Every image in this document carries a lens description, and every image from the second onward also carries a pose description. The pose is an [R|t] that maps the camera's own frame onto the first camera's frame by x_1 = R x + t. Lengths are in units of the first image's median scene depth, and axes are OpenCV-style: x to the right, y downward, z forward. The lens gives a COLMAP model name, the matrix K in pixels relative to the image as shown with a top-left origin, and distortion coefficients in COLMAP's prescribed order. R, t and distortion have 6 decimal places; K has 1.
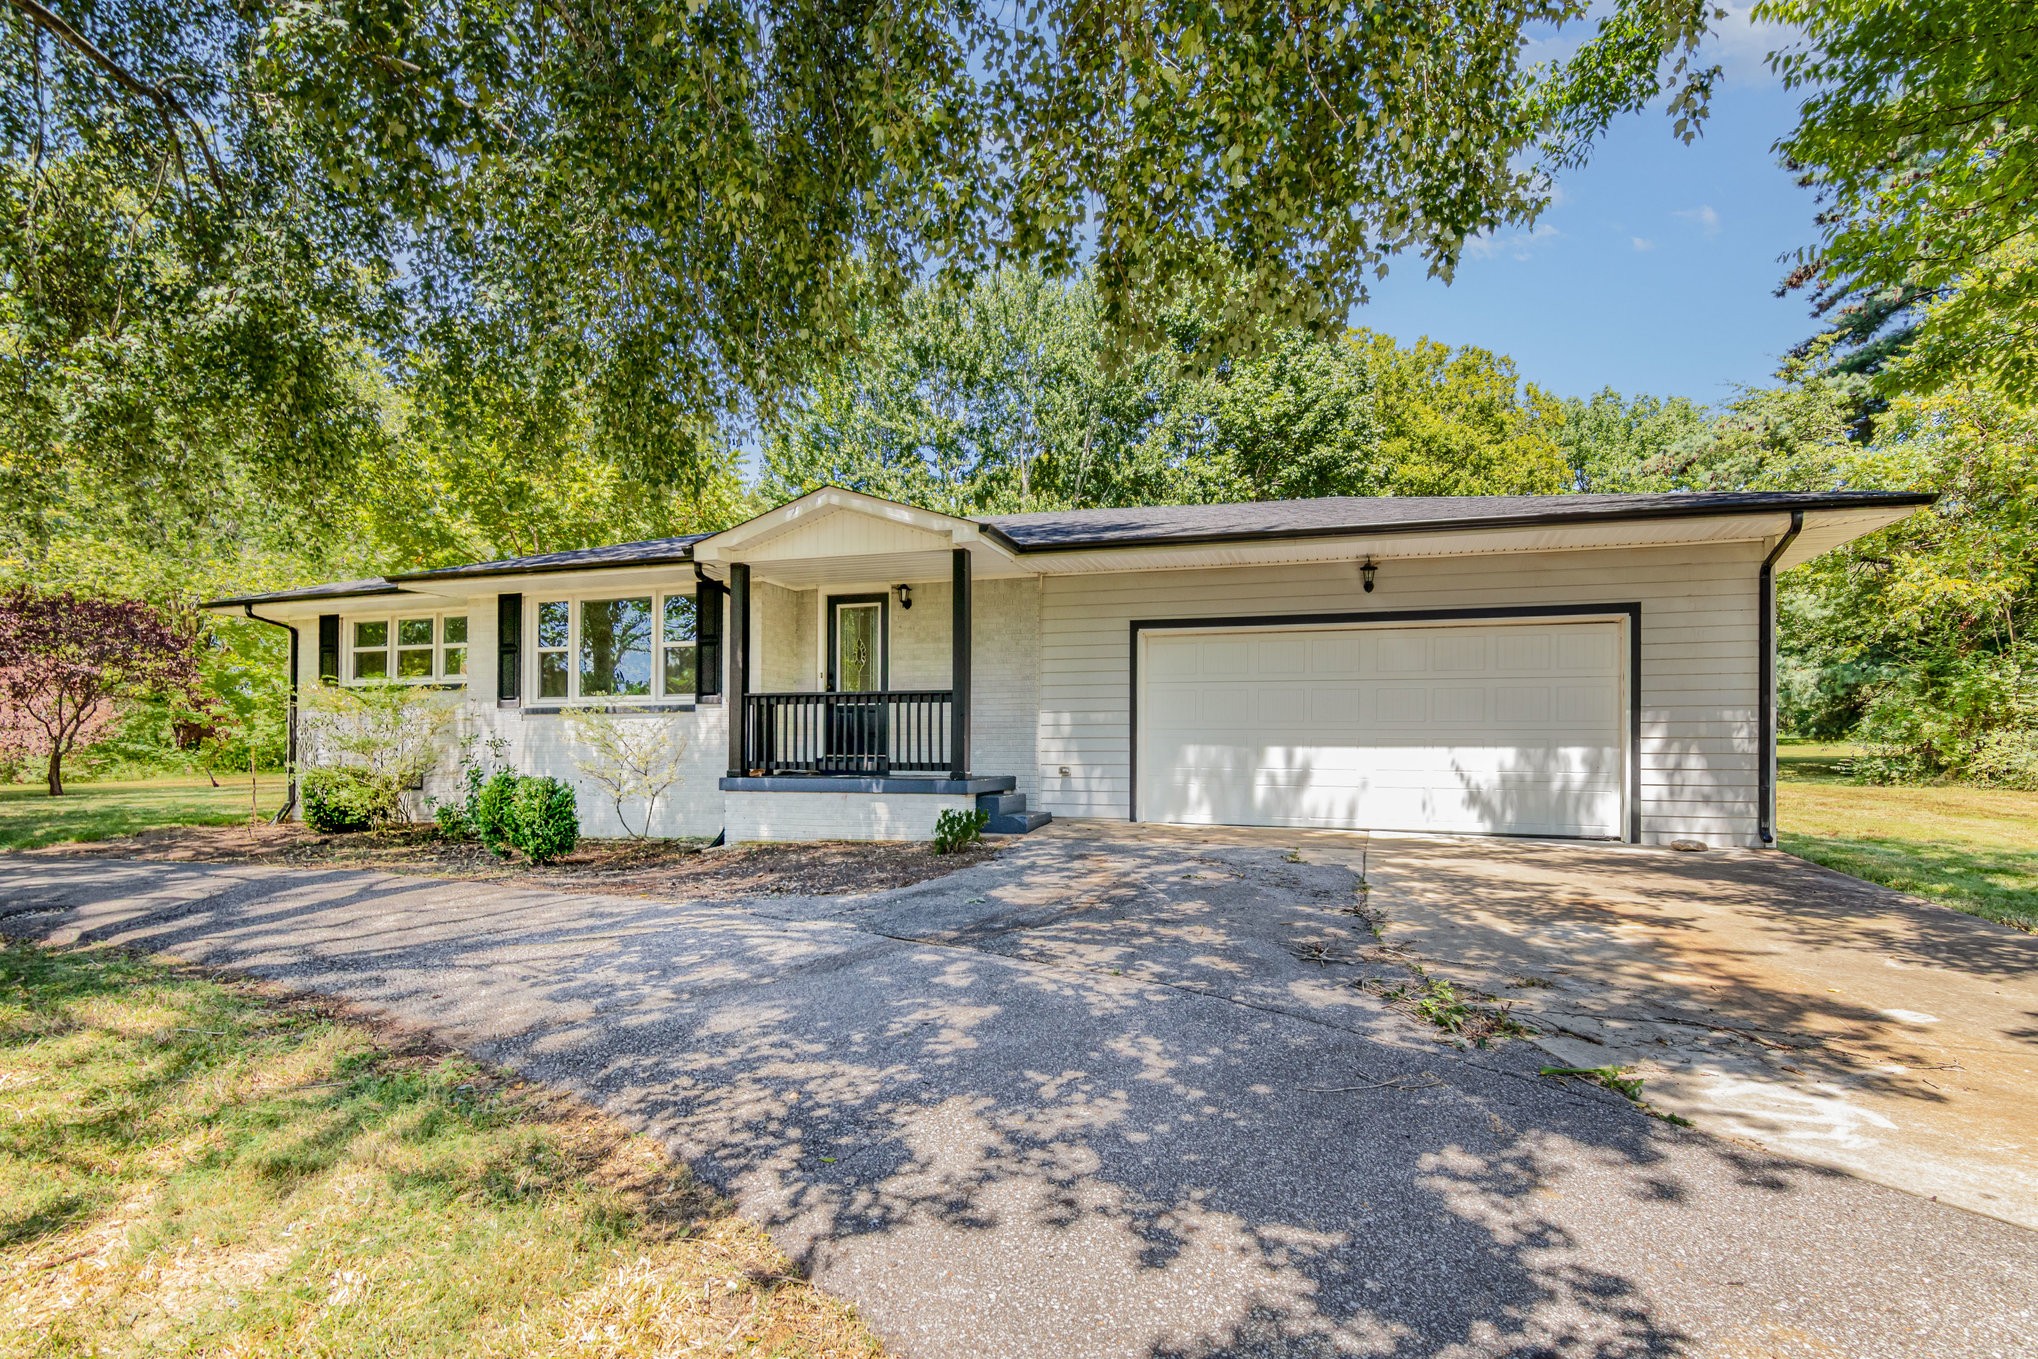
lens RADIAL K [[1050.2, 0, 1072.5], [0, 1050.2, 724.2], [0, 0, 1]] dist [-0.013500, 0.003392]
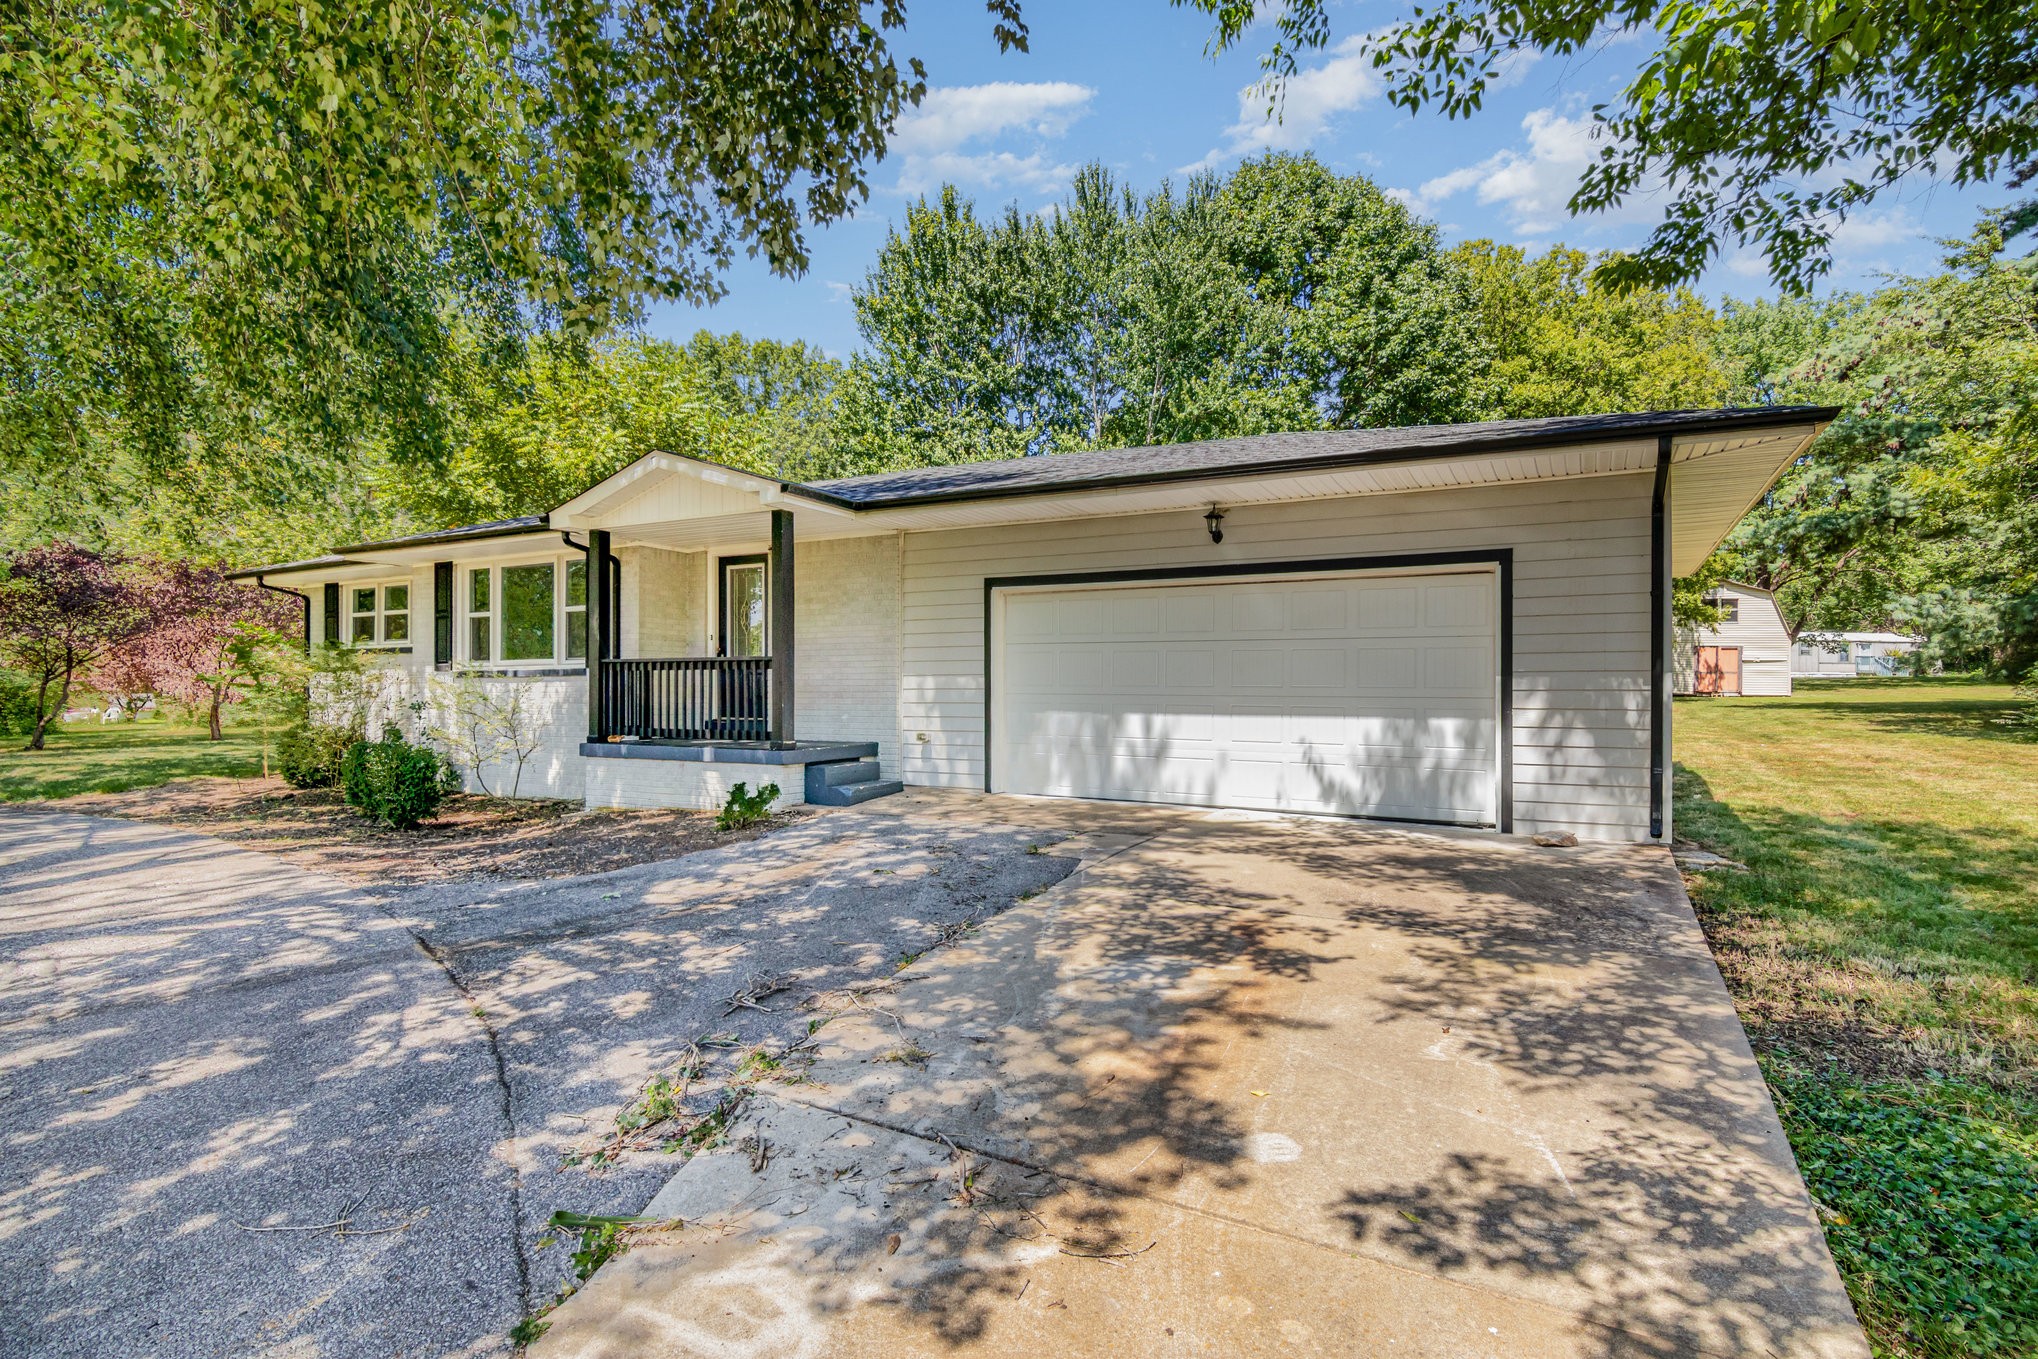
lens RADIAL K [[1050.2, 0, 1018.0], [0, 1050.2, 674.9], [0, 0, 1]] dist [-0.013500, 0.003392]
pose [[0.984951, -0.004757, -0.172769, 0.238165], [0.006419, 0.999938, 0.009062, -0.020155], [0.172716, -0.010034, 0.984921, 0.079001]]
